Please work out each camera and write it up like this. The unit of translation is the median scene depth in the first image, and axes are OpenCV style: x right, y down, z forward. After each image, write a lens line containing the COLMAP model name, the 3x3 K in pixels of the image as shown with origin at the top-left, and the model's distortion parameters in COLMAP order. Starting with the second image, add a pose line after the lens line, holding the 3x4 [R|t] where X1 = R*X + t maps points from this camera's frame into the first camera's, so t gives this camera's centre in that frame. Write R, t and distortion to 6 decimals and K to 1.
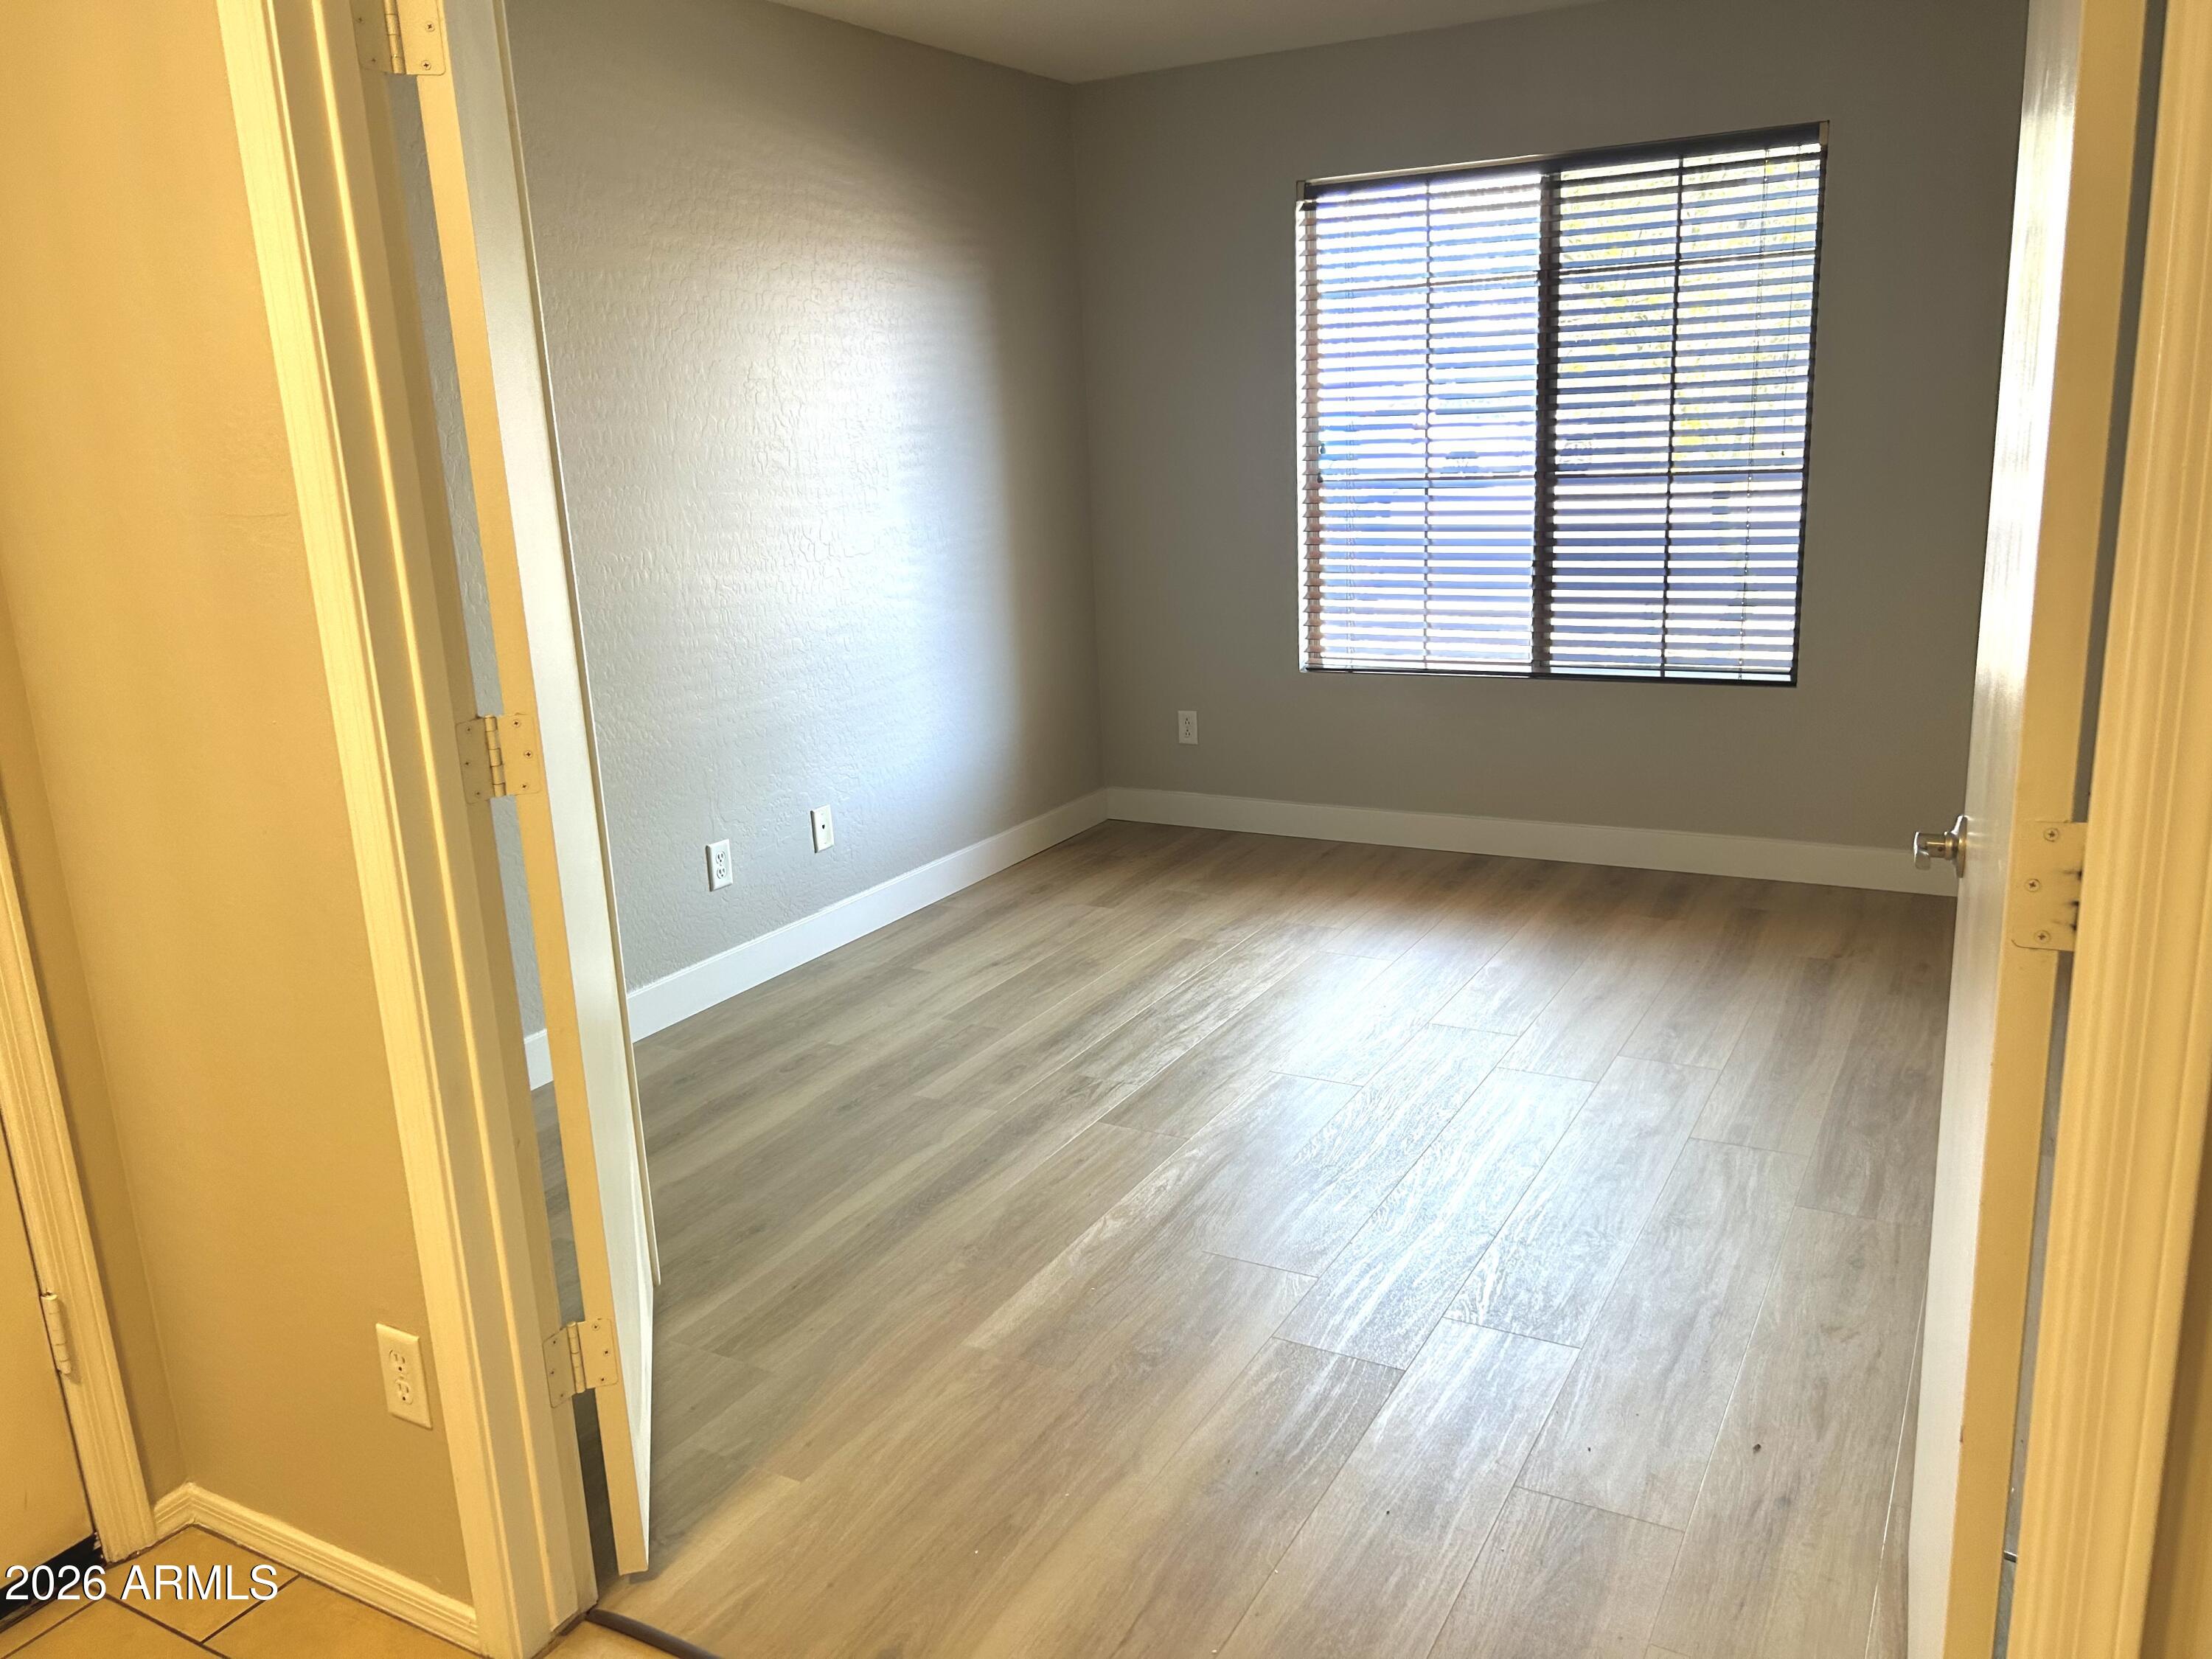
lens RADIAL K [[1701.3, 0, 1106.0], [0, 1701.3, 829.5], [0, 0, 1]] dist [0.084825, -0.094834]
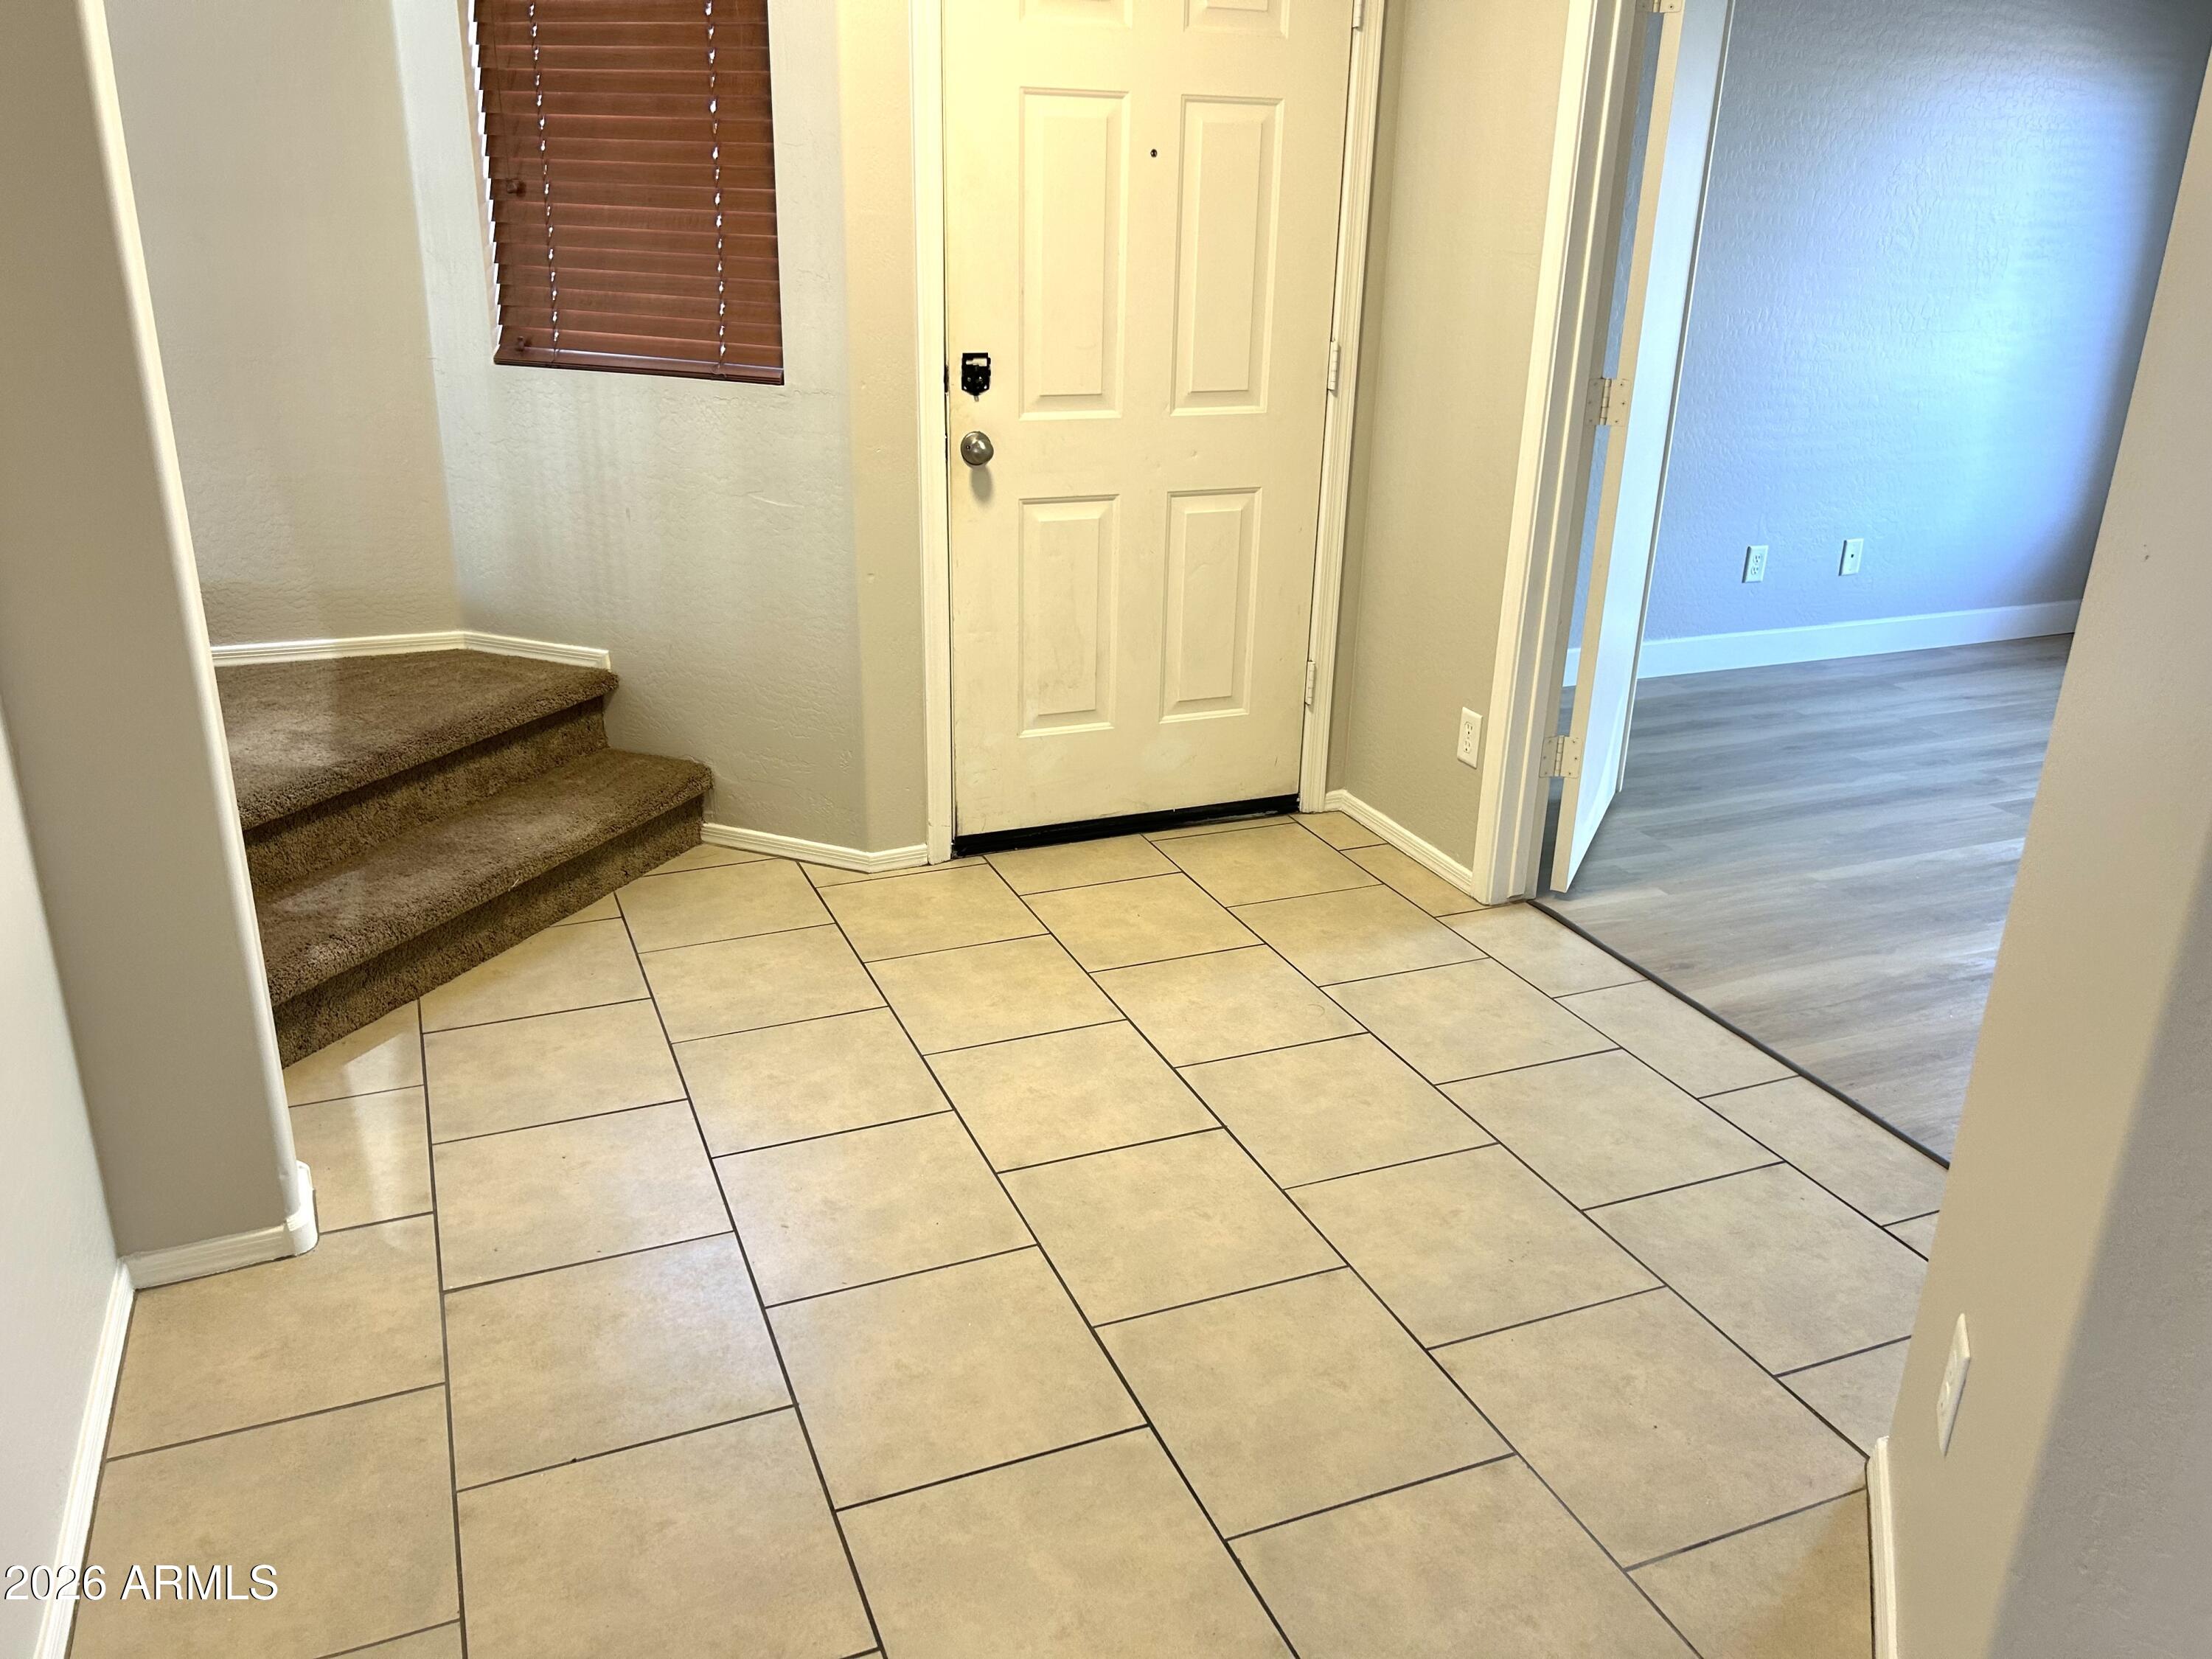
lens RADIAL K [[1713.3, 0, 1106.0], [0, 1713.3, 829.5], [0, 0, 1]] dist [0.044956, -0.004950]
pose [[0.790496, 0.278909, -0.545276, 0.194283], [-0.210088, 0.959759, 0.186350, 0.093899], [0.575308, -0.032754, 0.817281, -0.448367]]
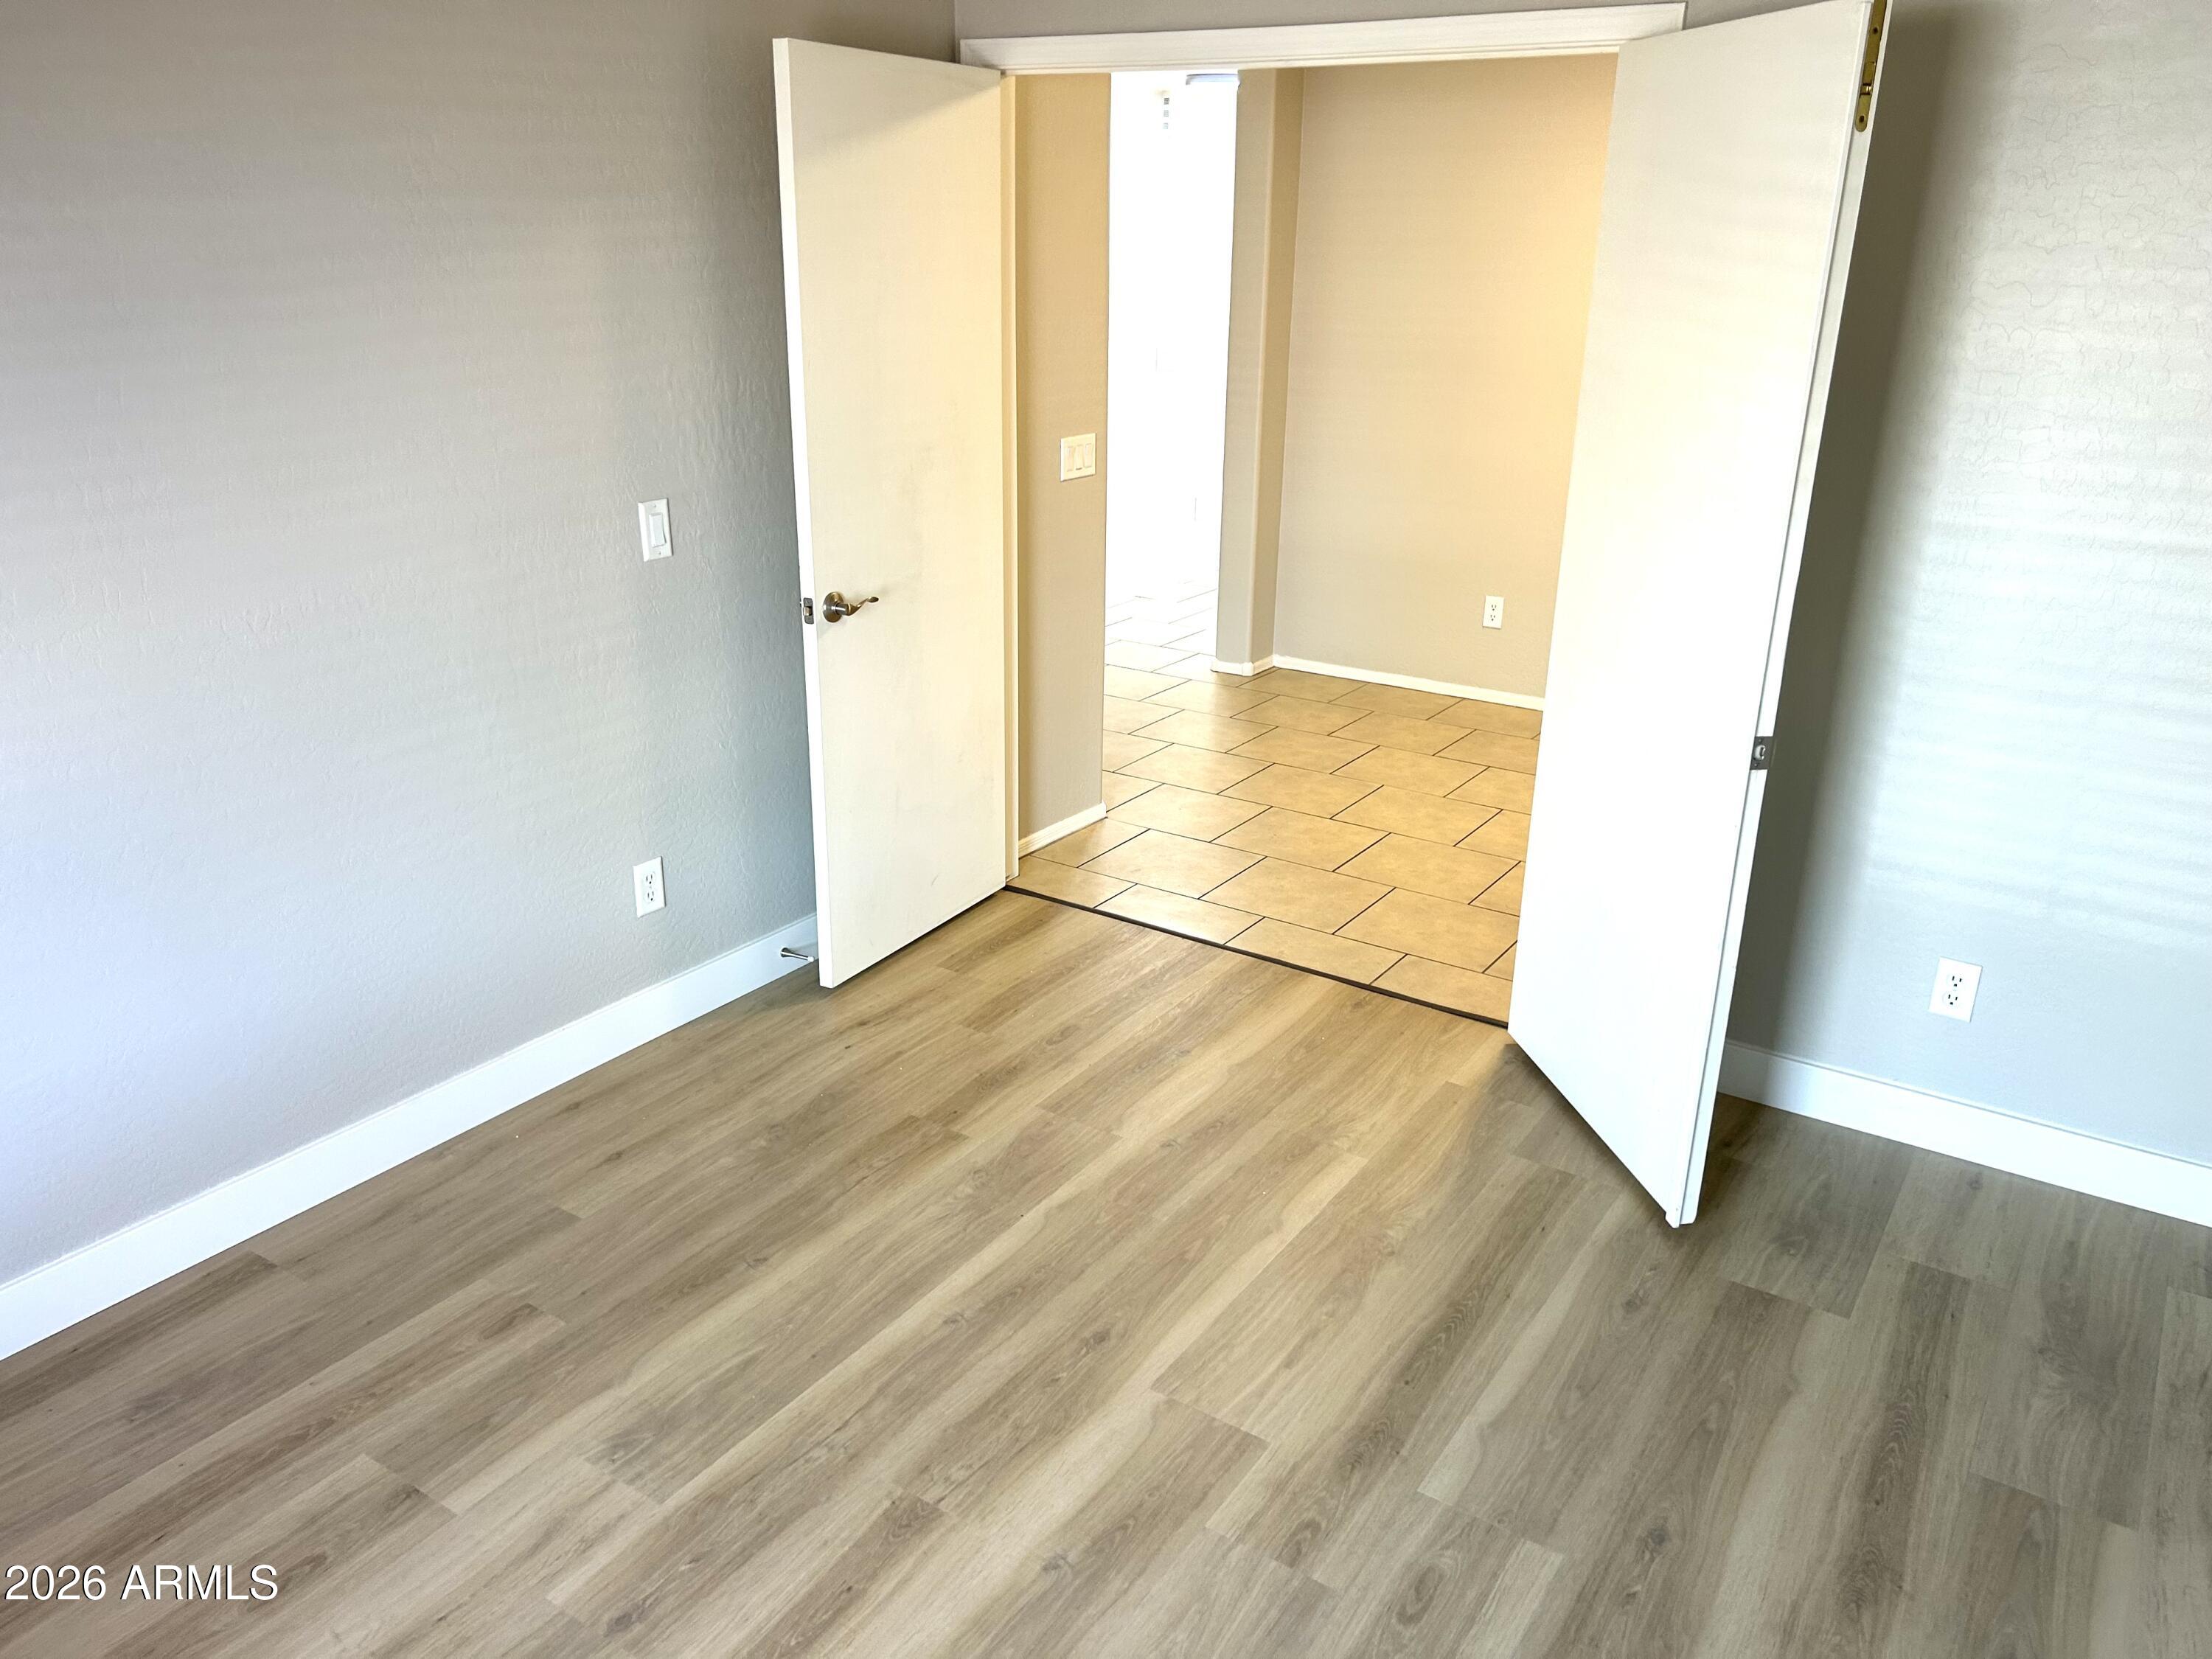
lens RADIAL K [[1629.8, 0, 1106.0], [0, 1629.8, 829.5], [0, 0, 1]] dist [0.001103, -0.000786]
pose [[-0.996893, 0.004541, 0.078632, 0.009764], [0.047766, 0.828654, 0.557719, -0.466119], [-0.062626, 0.559743, -0.826297, 1.520288]]
